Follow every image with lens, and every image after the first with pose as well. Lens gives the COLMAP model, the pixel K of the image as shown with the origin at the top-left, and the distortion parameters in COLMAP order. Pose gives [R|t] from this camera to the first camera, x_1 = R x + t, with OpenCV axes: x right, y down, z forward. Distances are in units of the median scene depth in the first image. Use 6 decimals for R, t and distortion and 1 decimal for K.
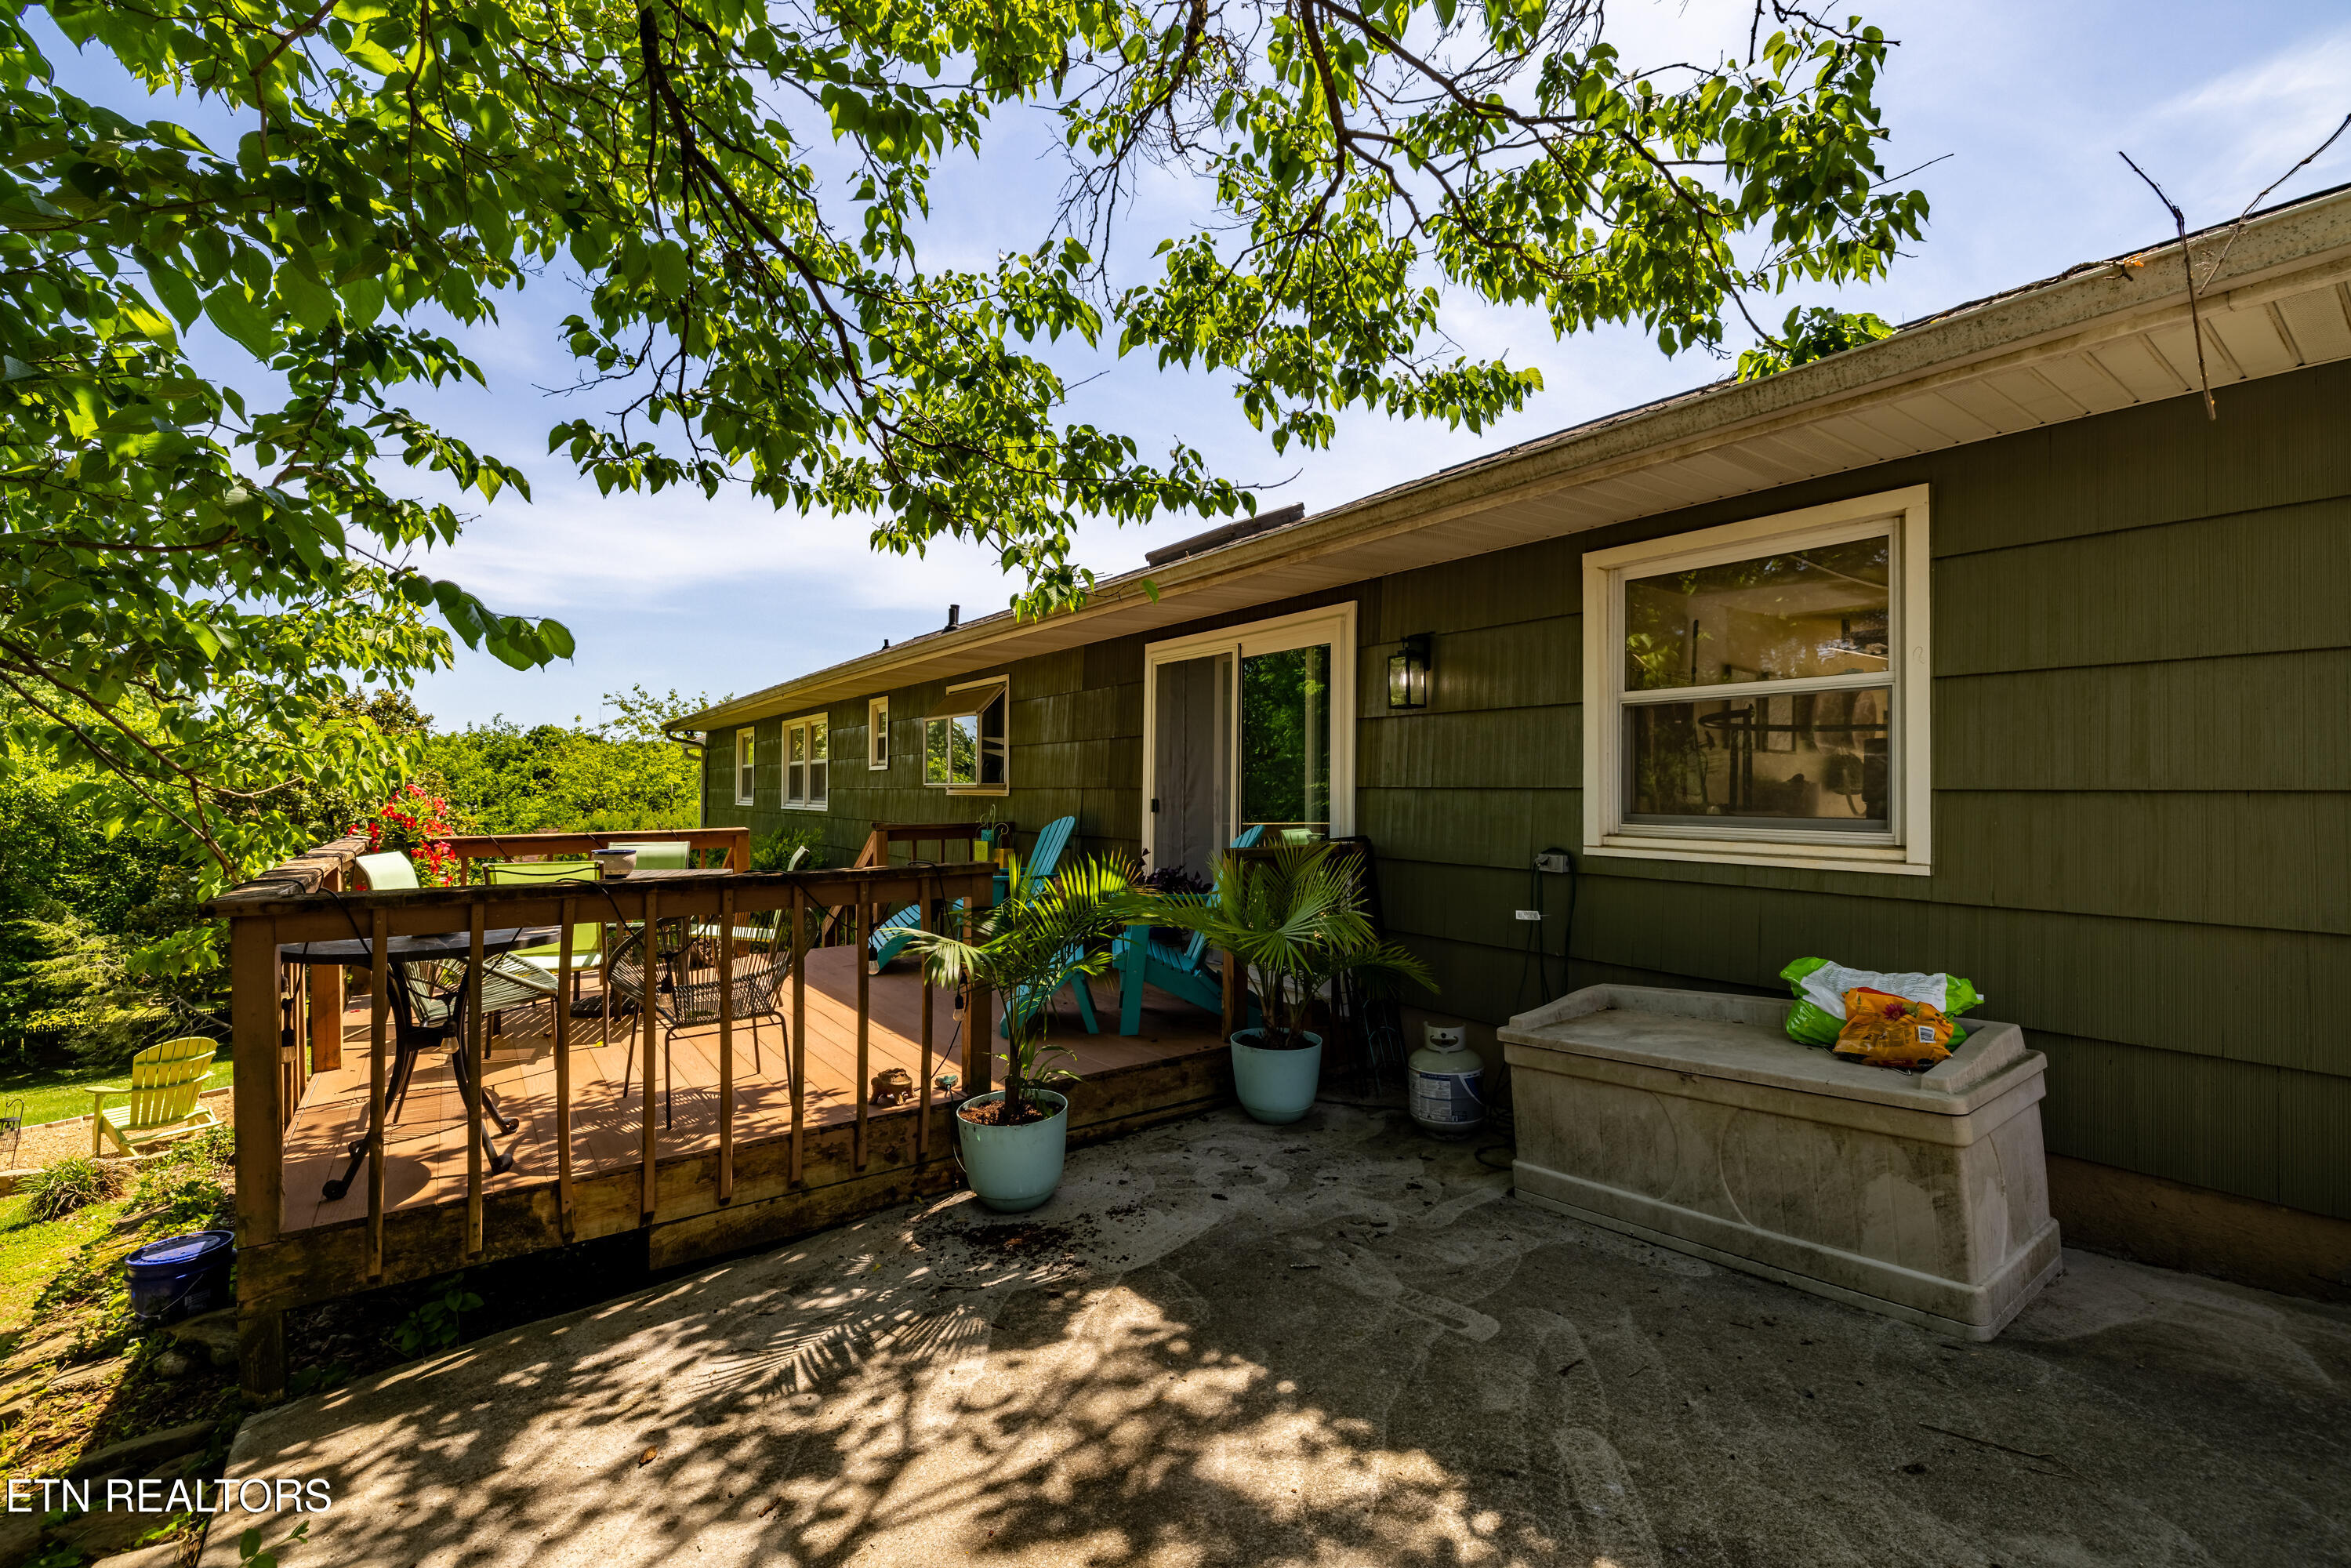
lens RADIAL K [[988.5, 0, 1184.8], [0, 988.5, 777.9], [0, 0, 1]] dist [0.001041, -0.000649]
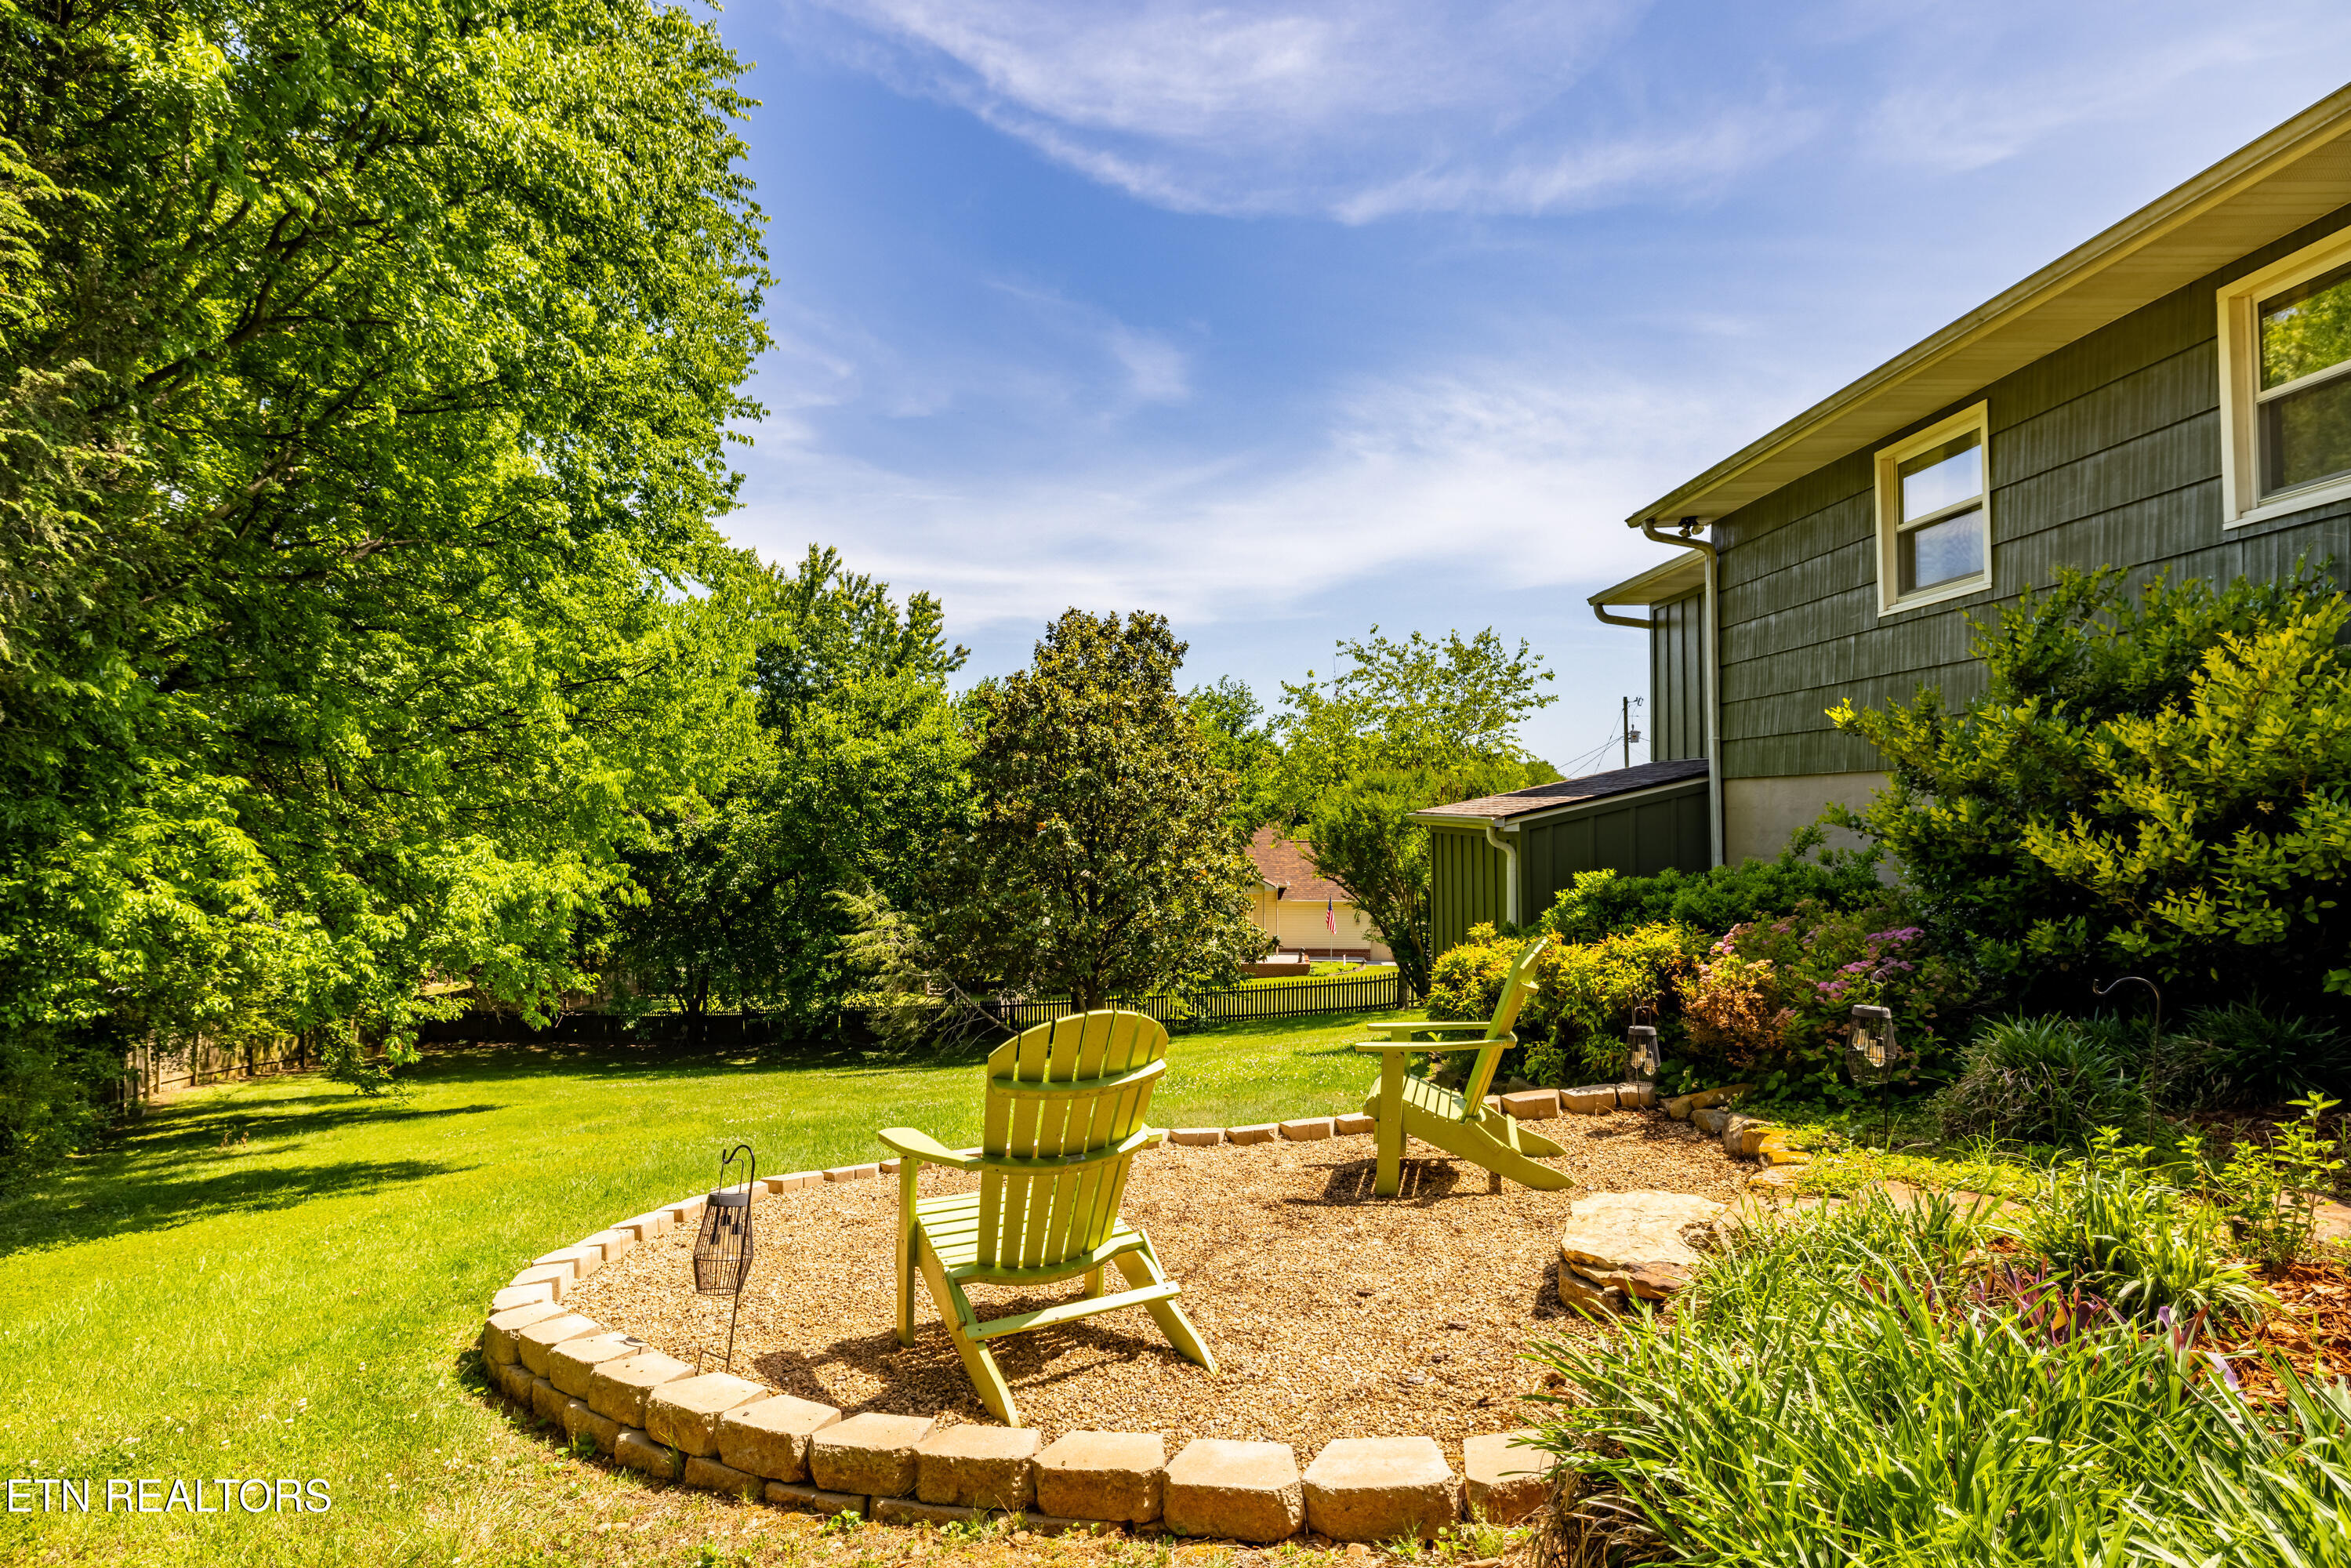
lens RADIAL K [[1217.5, 0, 1181.9], [0, 1217.5, 779.3], [0, 0, 1]] dist [0.002918, 0.001093]
pose [[0.827496, -0.019986, -0.561116, -0.232838], [0.012881, 0.999779, -0.016615, 0.059298], [0.561324, 0.006521, 0.827571, 0.209645]]
